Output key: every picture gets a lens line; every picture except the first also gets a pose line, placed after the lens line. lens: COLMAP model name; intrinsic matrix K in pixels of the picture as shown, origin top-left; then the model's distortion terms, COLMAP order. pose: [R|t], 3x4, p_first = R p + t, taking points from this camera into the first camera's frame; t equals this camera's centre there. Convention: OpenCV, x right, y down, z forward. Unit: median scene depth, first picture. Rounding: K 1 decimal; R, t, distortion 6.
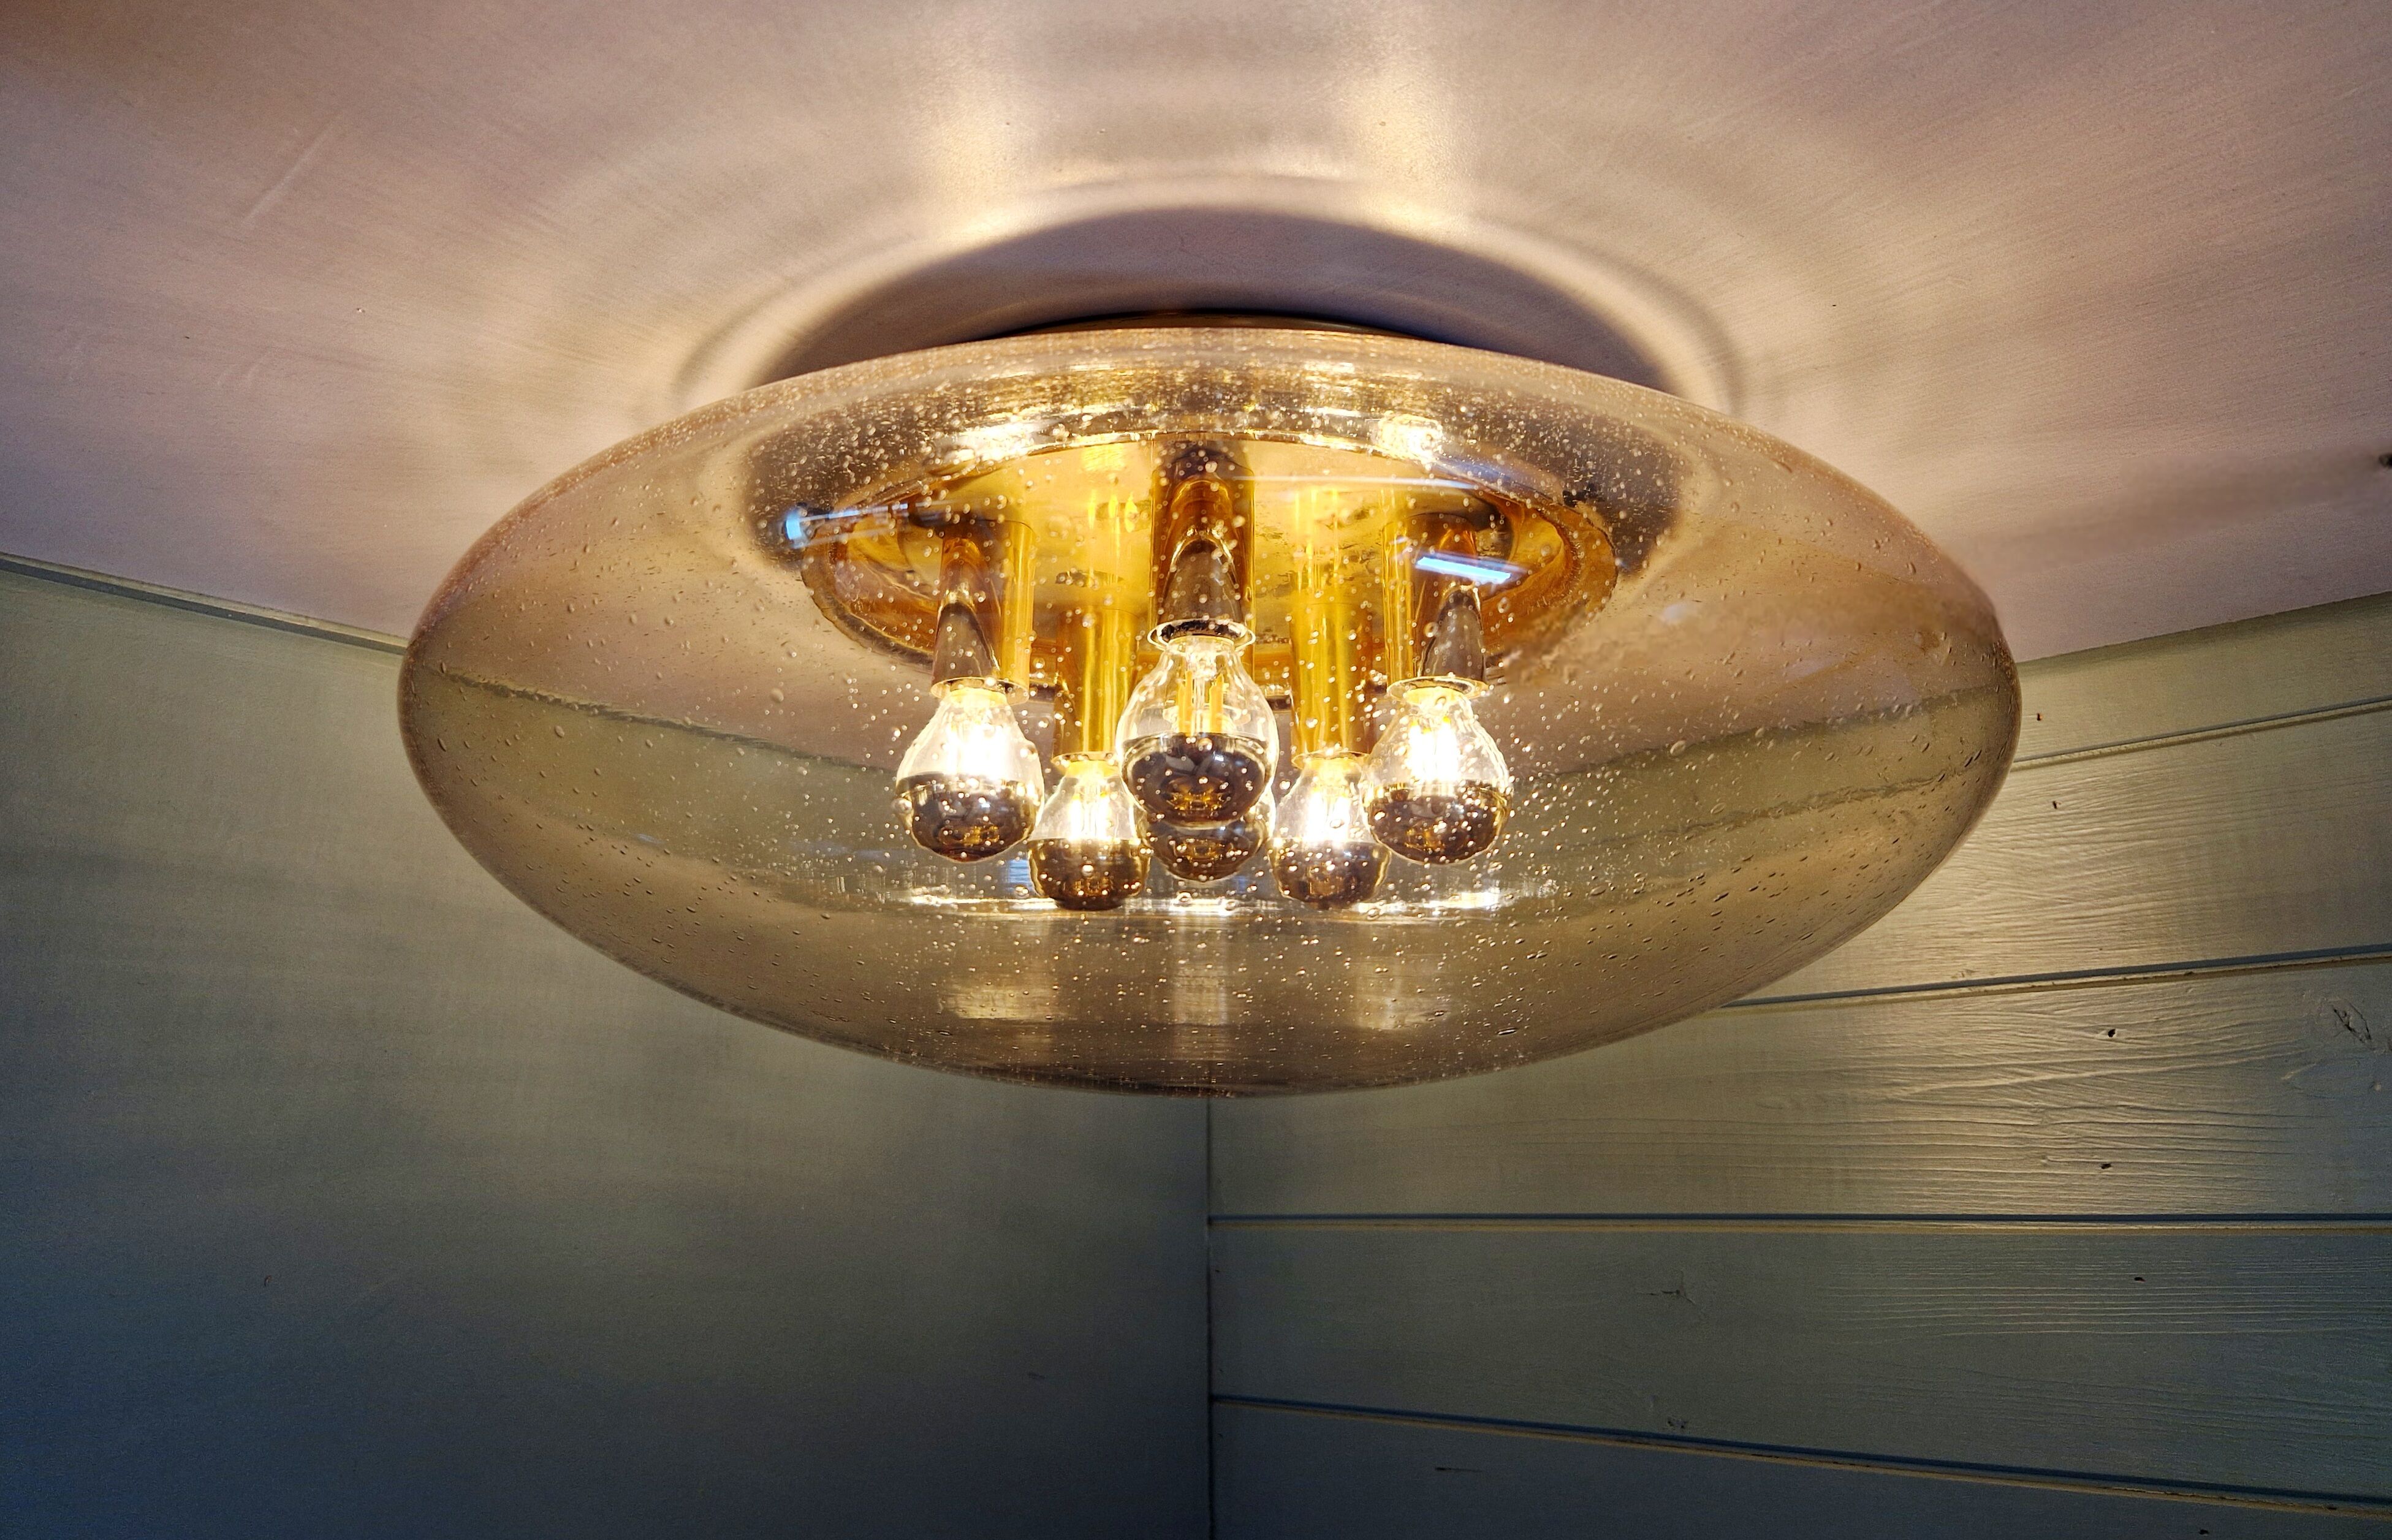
lens RADIAL K [[1622.7, 0, 1185.0], [0, 1622.7, 630.0], [0, 0, 1]] dist [0.026204, -0.035289]
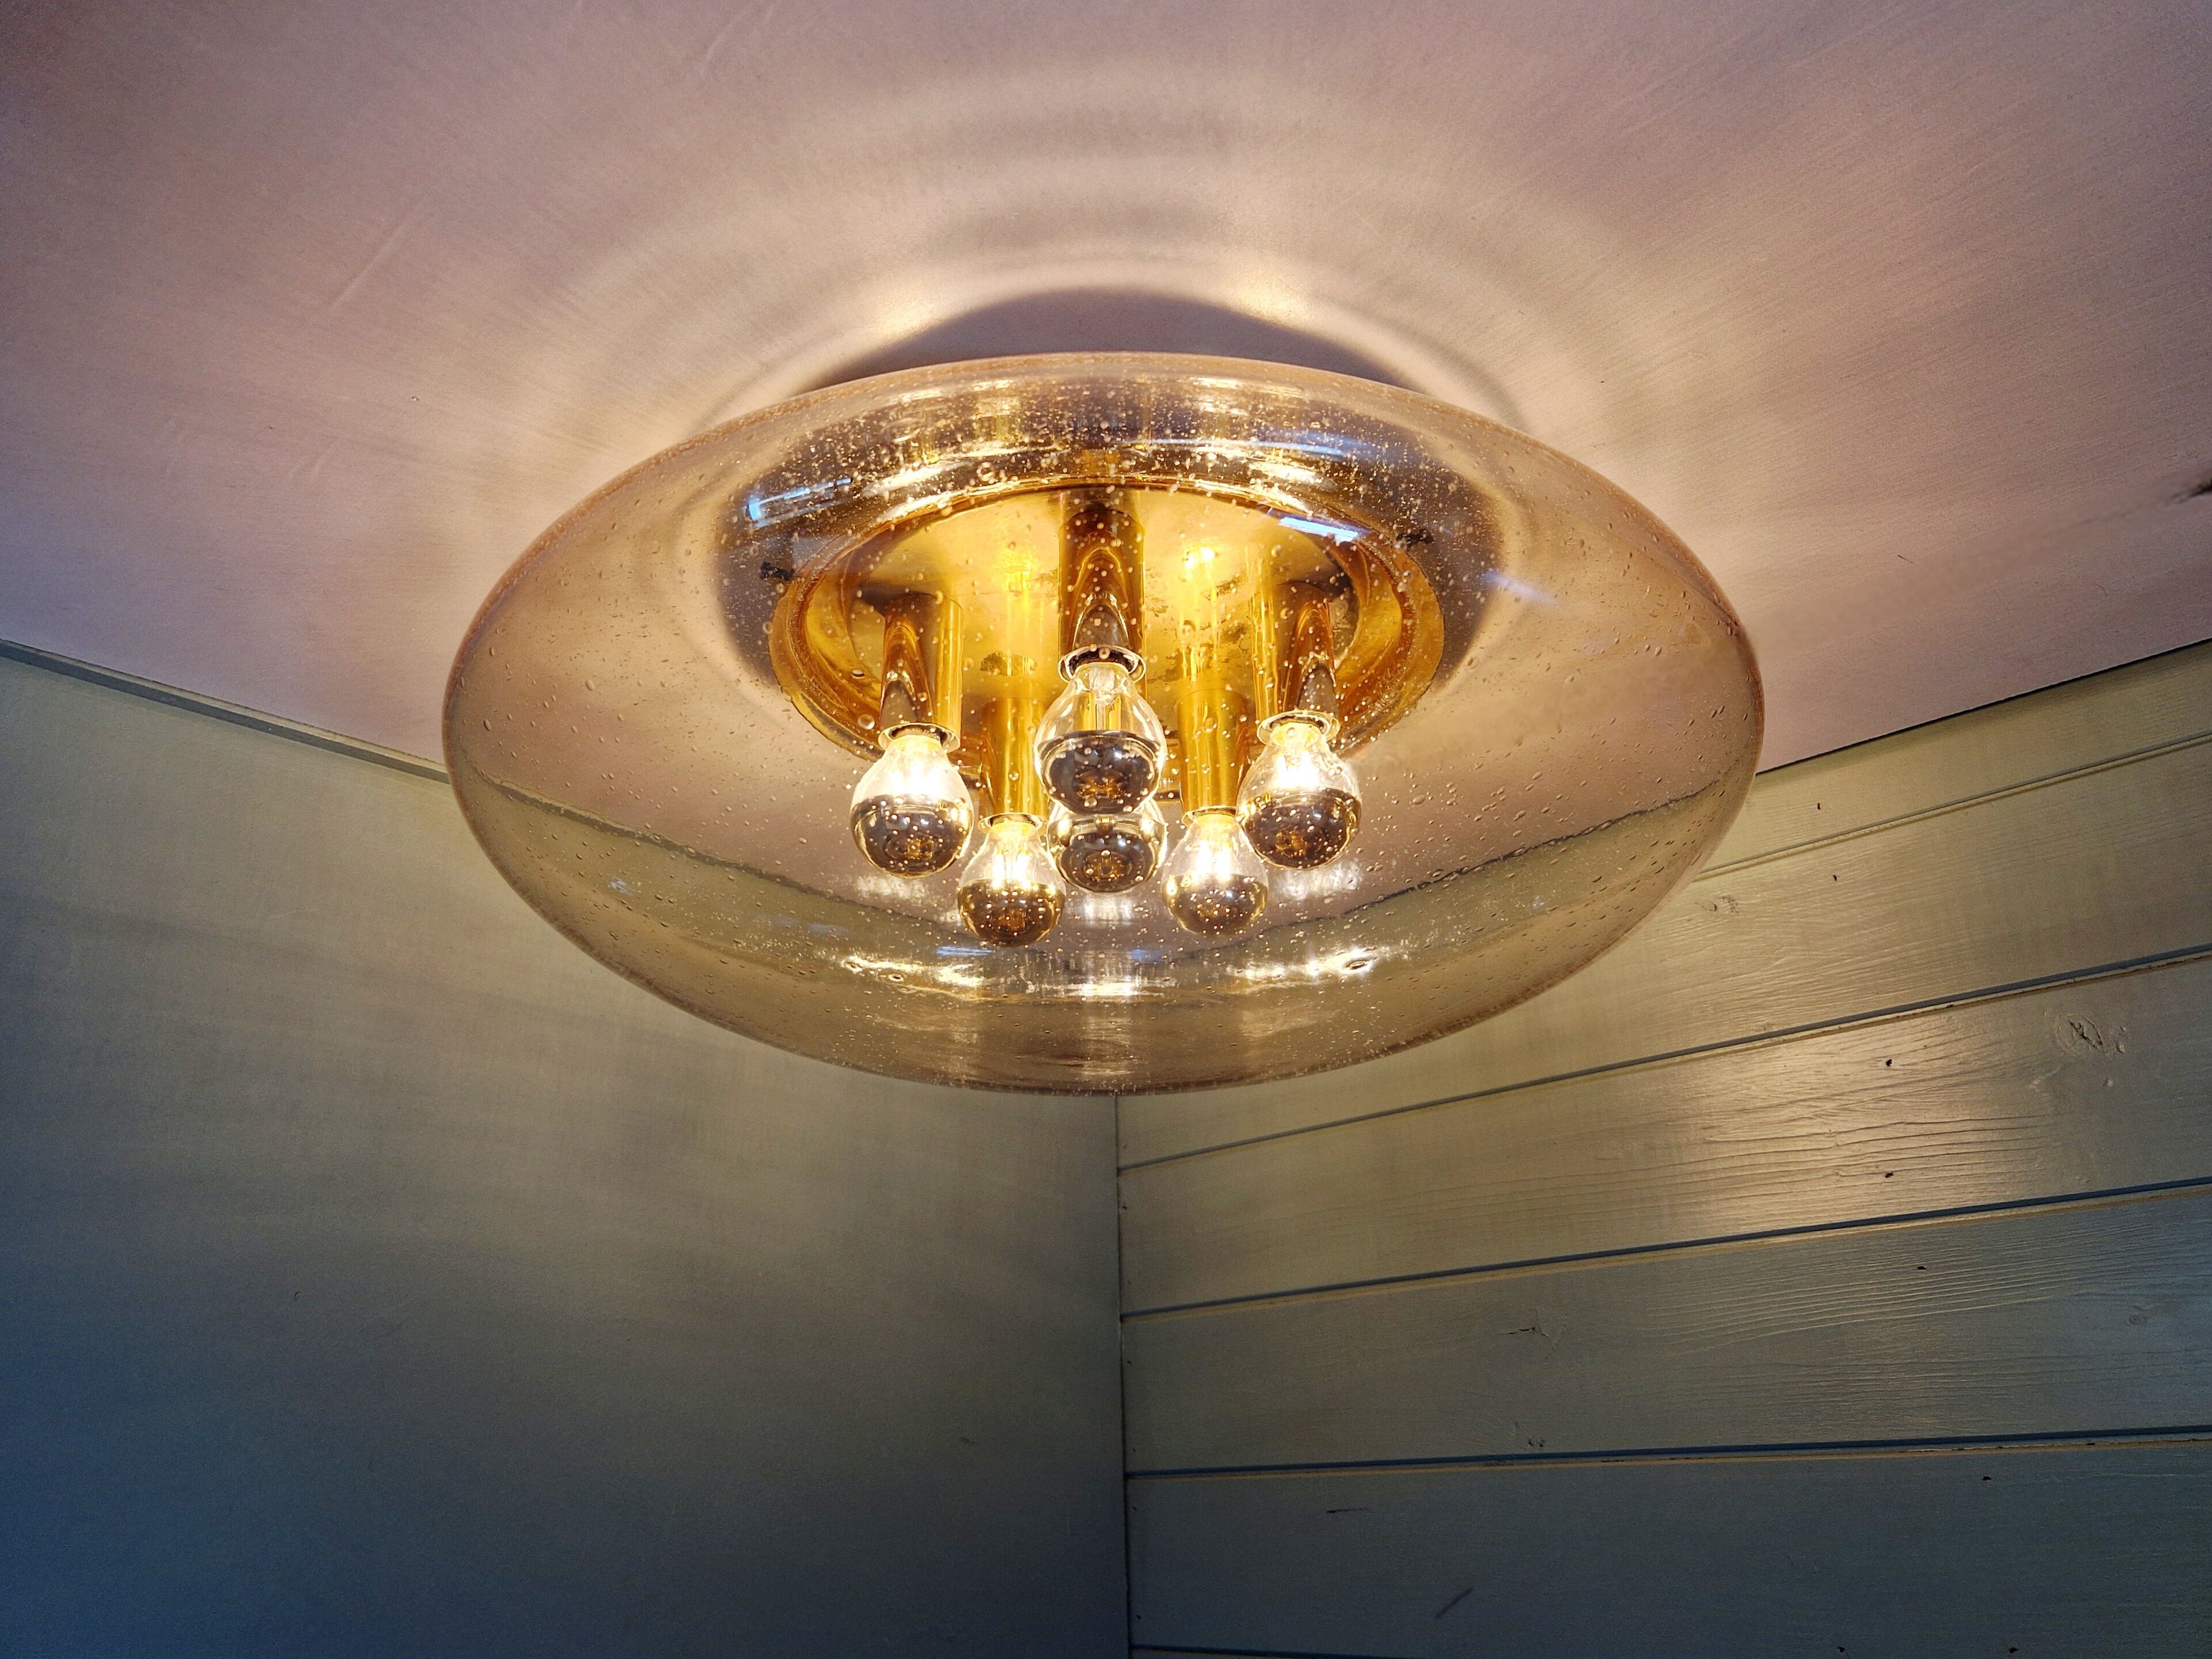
lens RADIAL K [[1523.0, 0, 1116.6], [0, 1523.0, 825.1], [0, 0, 1]] dist [0.003601, -0.002137]
pose [[0.999678, -0.018162, 0.017740, -0.001004], [0.019303, 0.997605, -0.066419, 0.171287], [-0.016492, 0.066740, 0.997634, -0.111910]]
